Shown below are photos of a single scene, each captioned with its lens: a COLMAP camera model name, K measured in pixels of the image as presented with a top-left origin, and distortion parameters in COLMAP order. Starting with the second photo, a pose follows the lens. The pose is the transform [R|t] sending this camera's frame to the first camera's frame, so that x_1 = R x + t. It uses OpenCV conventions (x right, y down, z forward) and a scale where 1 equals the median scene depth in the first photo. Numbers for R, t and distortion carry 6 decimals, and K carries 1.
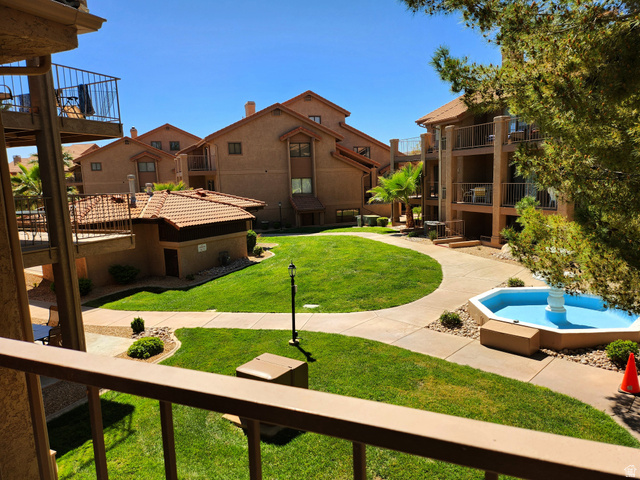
lens RADIAL K [[452.2, 0, 320.0], [0, 452.2, 240.0], [0, 0, 1]] dist [0.002522, -0.004436]
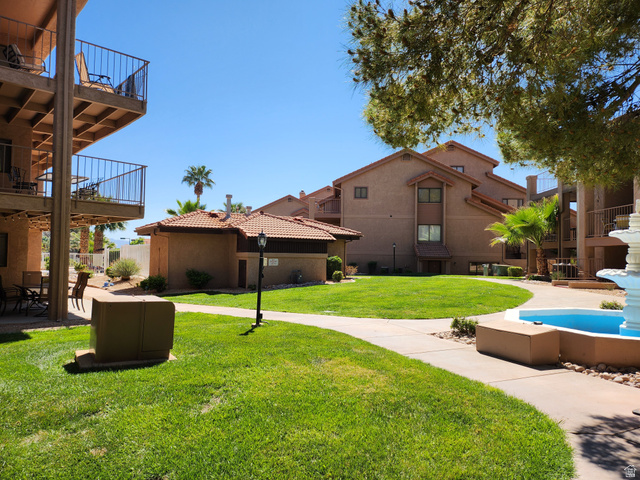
lens RADIAL K [[444.5, 0, 320.0], [0, 444.5, 240.0], [0, 0, 1]] dist [0.042329, 0.000019]
pose [[0.911176, 0.035010, -0.410527, 0.140127], [-0.108879, 0.981424, -0.157963, 0.067969], [0.397371, 0.188630, 0.898062, 0.092644]]
